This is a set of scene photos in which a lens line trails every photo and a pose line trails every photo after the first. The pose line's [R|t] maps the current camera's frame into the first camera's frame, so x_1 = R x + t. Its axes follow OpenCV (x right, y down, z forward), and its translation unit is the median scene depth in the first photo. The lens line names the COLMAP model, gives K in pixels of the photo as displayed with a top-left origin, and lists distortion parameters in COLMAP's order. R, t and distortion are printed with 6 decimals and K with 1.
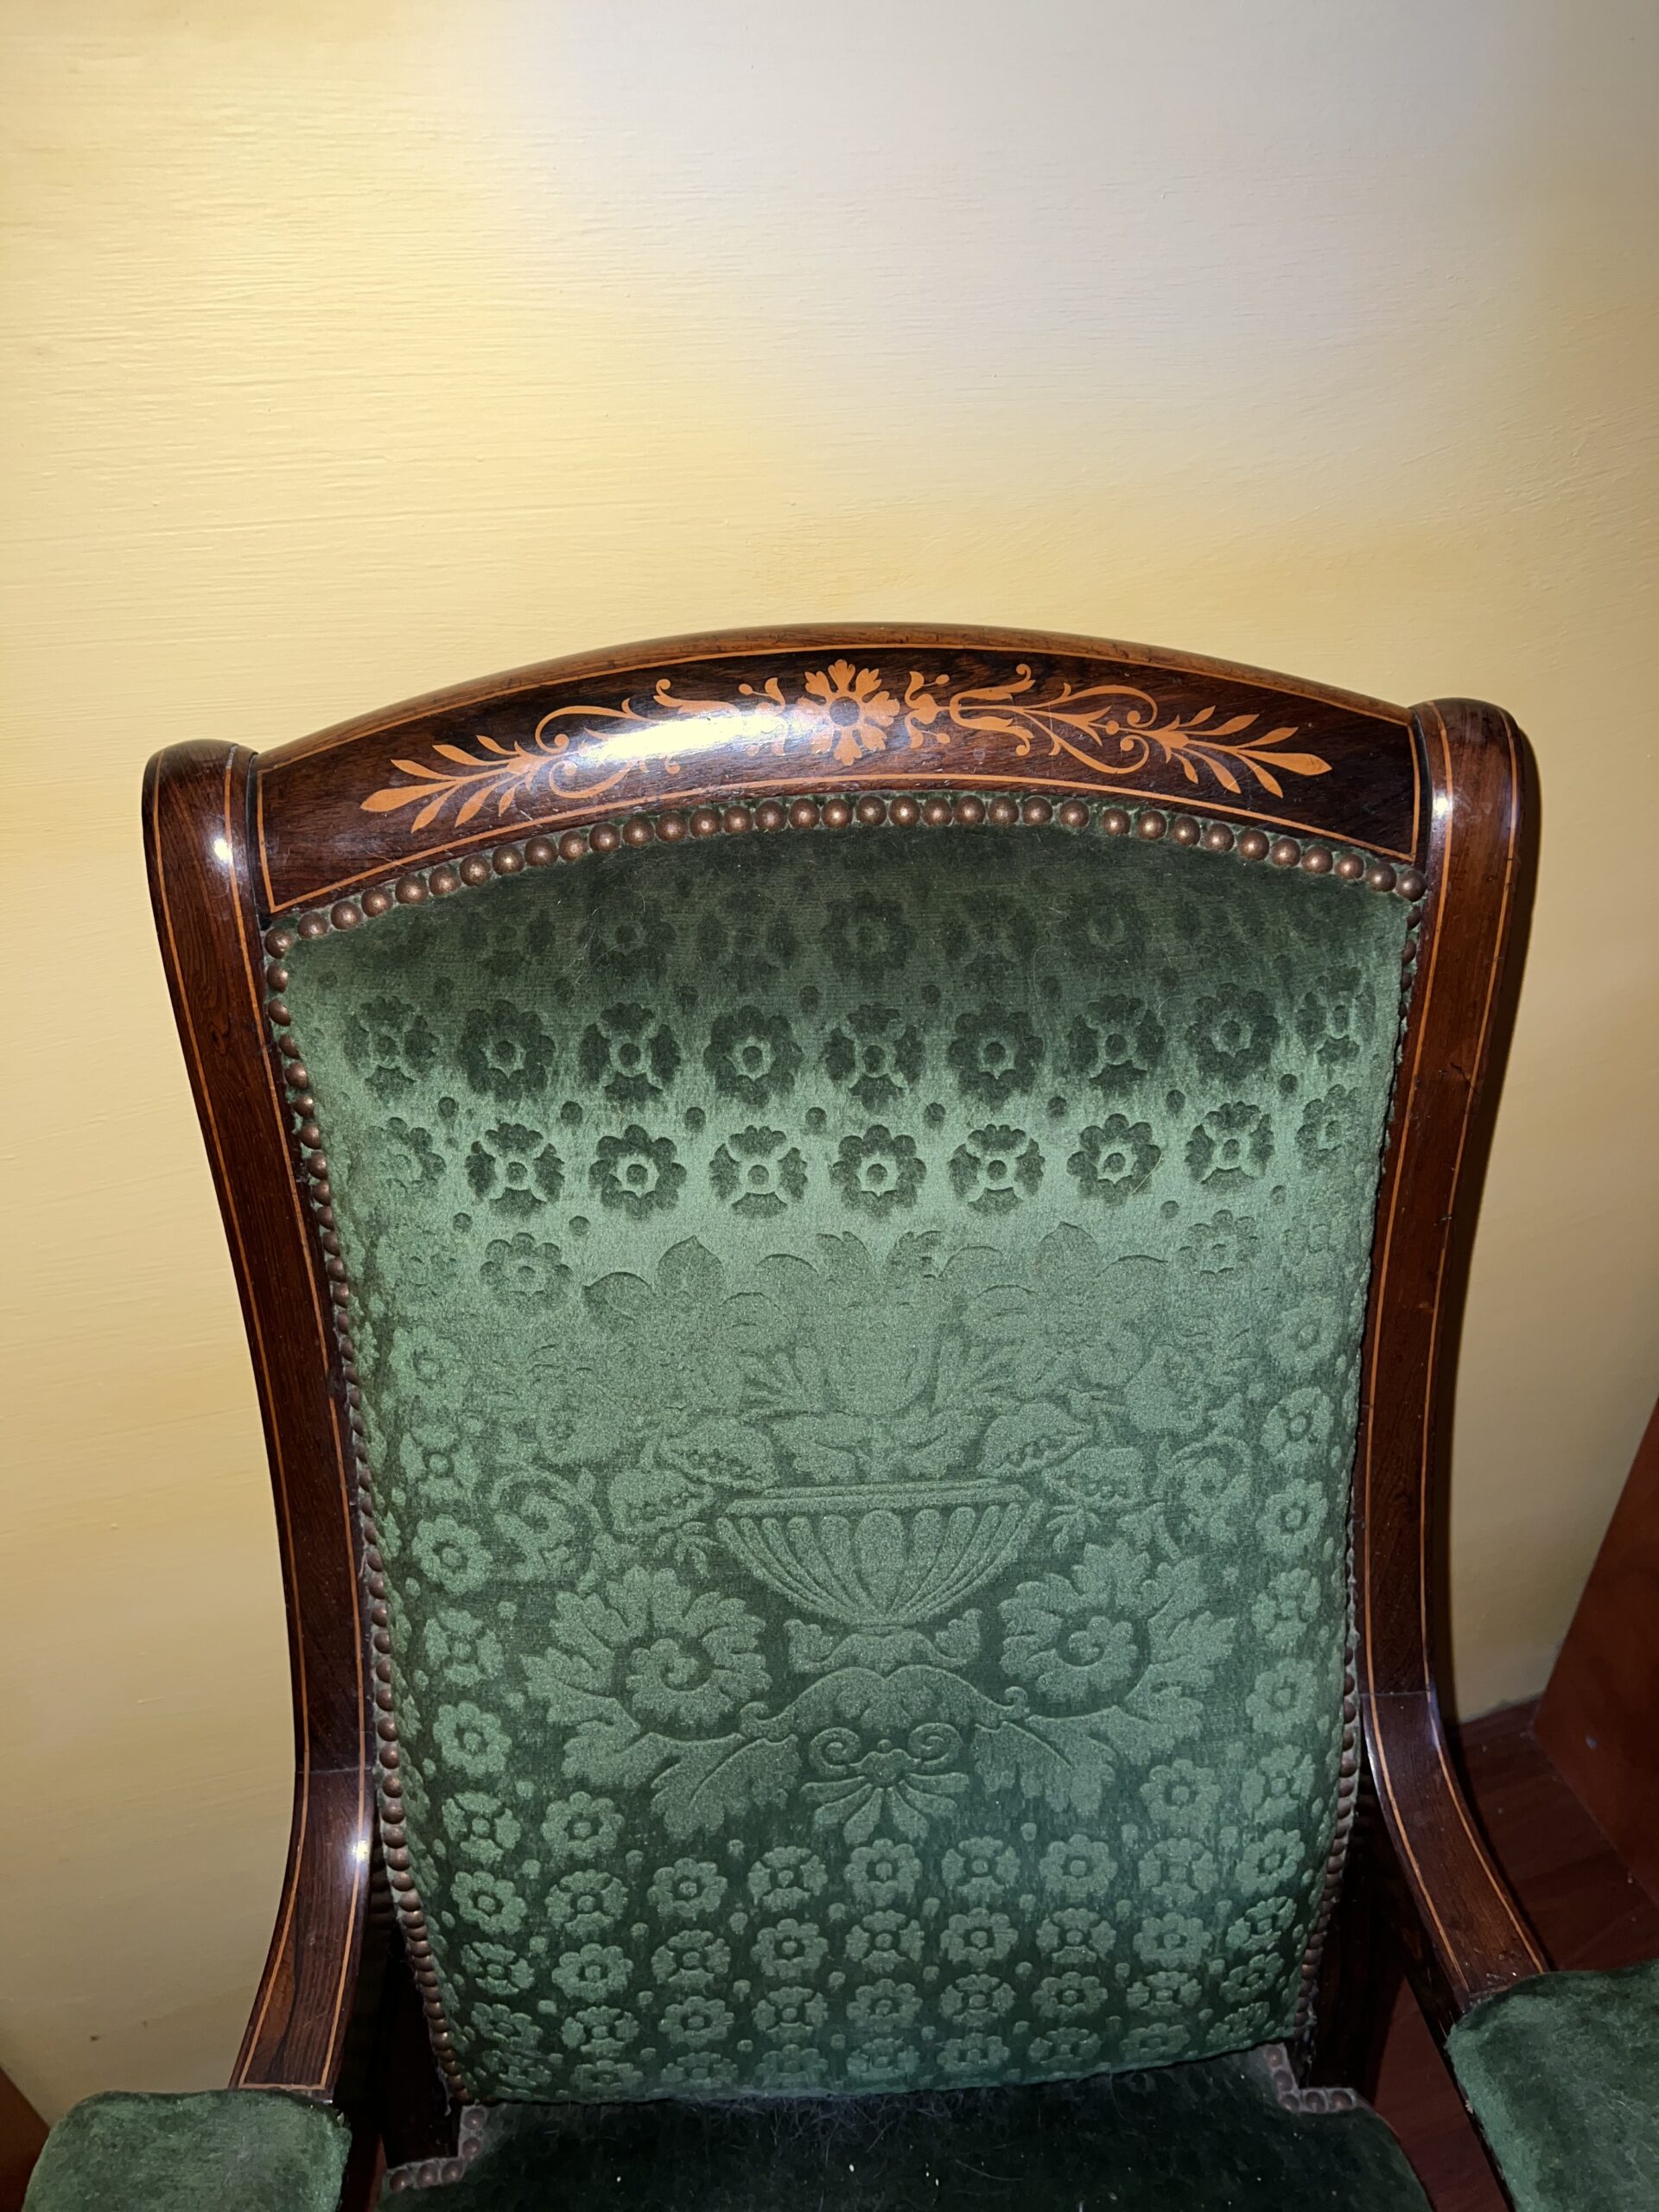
lens RADIAL K [[1639.9, 0, 829.5], [0, 1639.9, 1106.0], [0, 0, 1]] dist [0.092775, -0.119501]
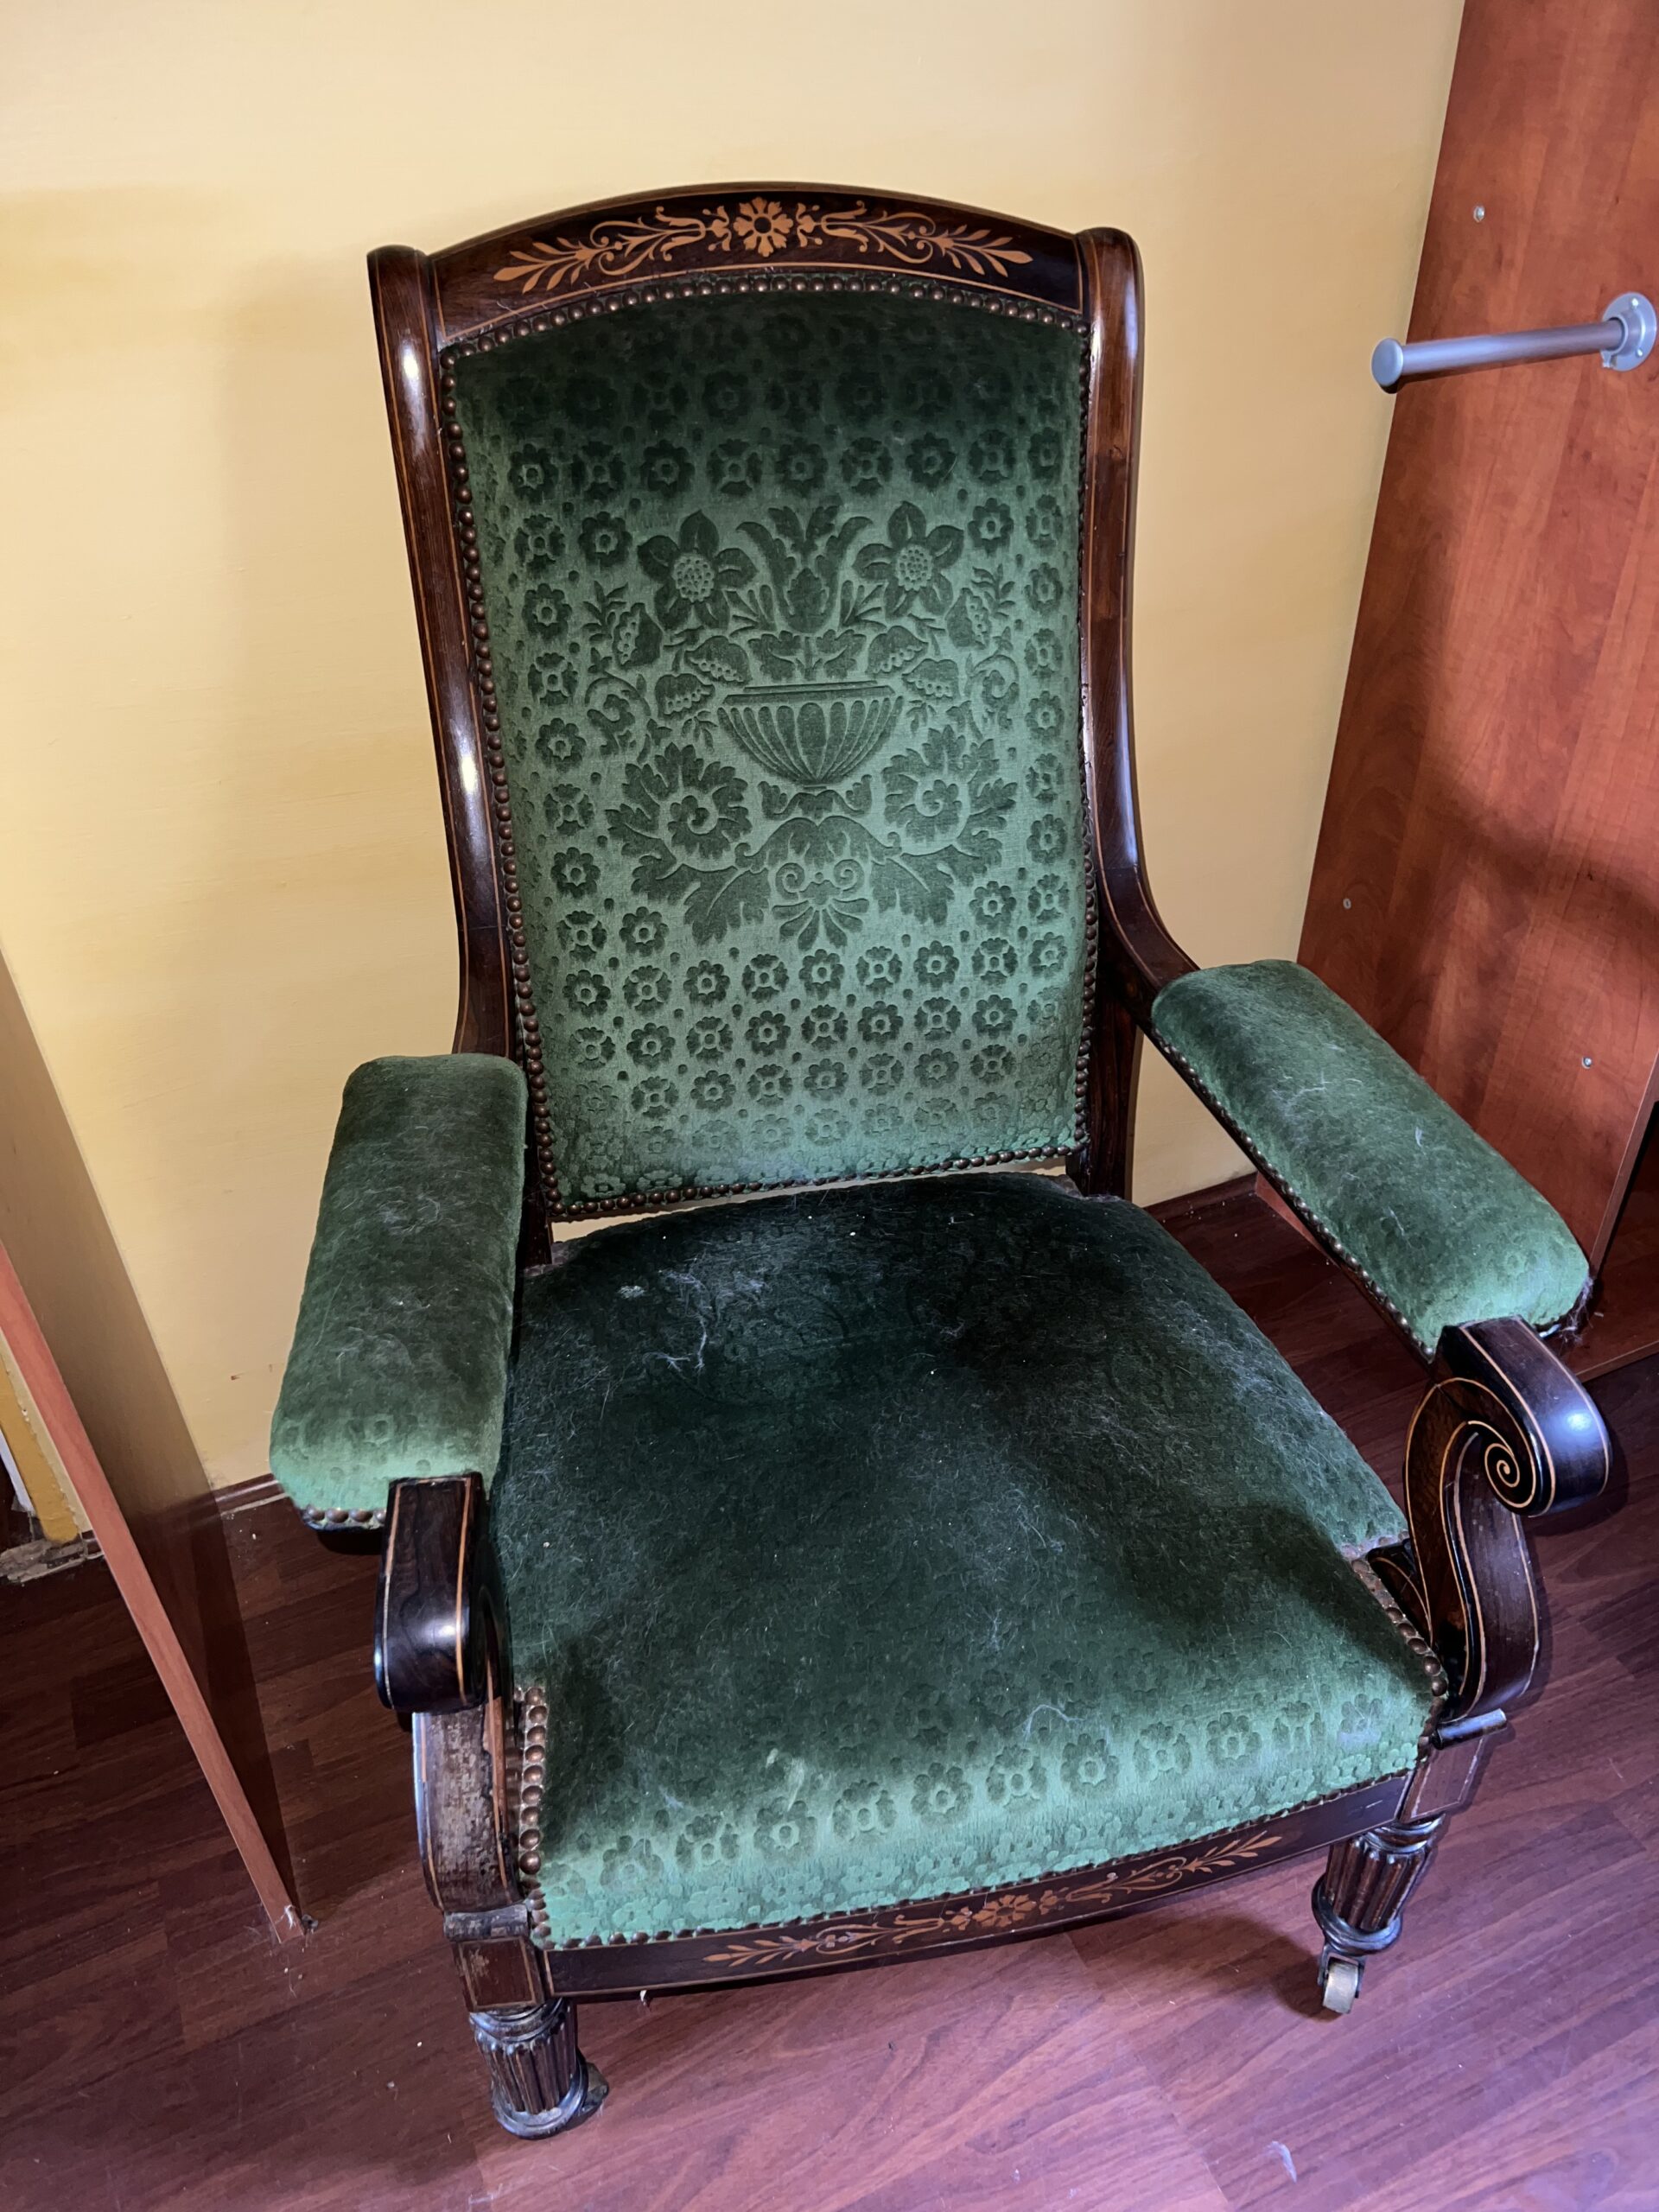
lens RADIAL K [[1639.9, 0, 829.5], [0, 1639.9, 1106.0], [0, 0, 1]] dist [0.092775, -0.119501]
pose [[0.992871, -0.065142, 0.099820, -0.161729], [0.070431, 0.996242, -0.050409, 0.809864], [-0.096161, 0.057080, 0.993728, -0.747873]]
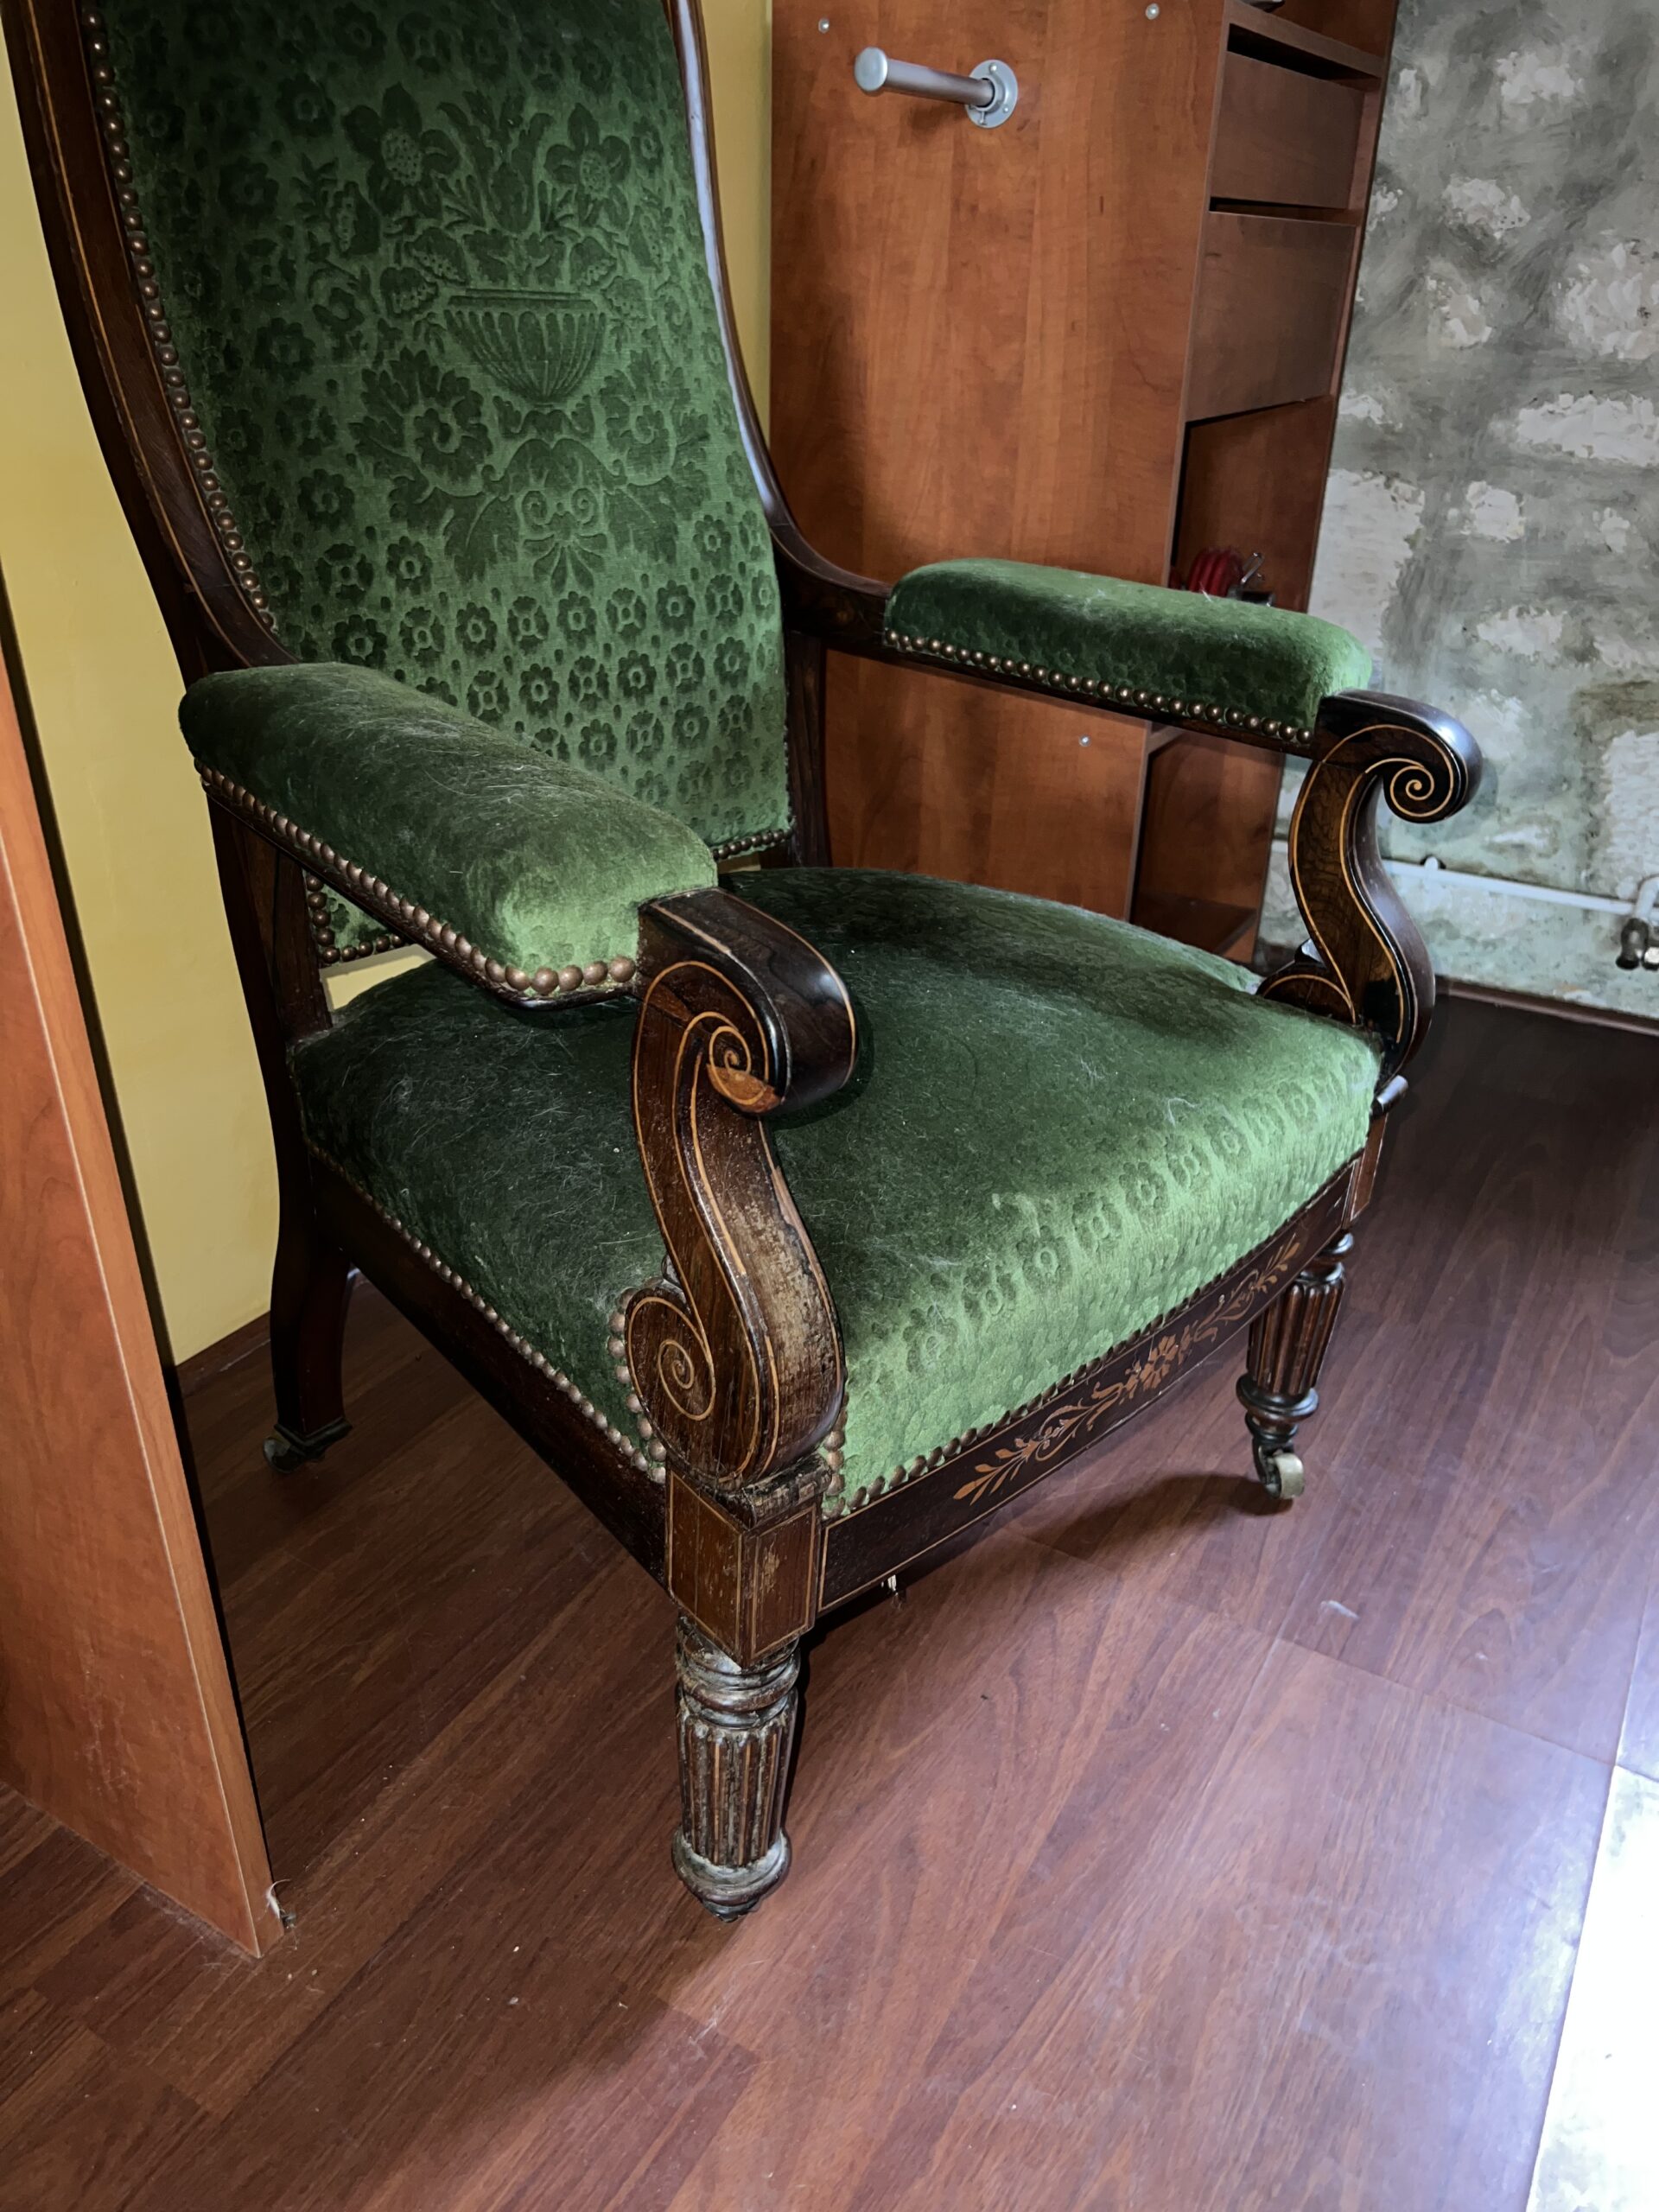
lens RADIAL K [[1688.3, 0, 823.6], [0, 1688.3, 1080.0], [0, 0, 1]] dist [0.003380, 0.010755]
pose [[0.749664, -0.268678, 0.604827, -1.030968], [0.385528, 0.920104, -0.069118, 1.257784], [-0.537933, 0.284993, 0.793351, -0.301328]]
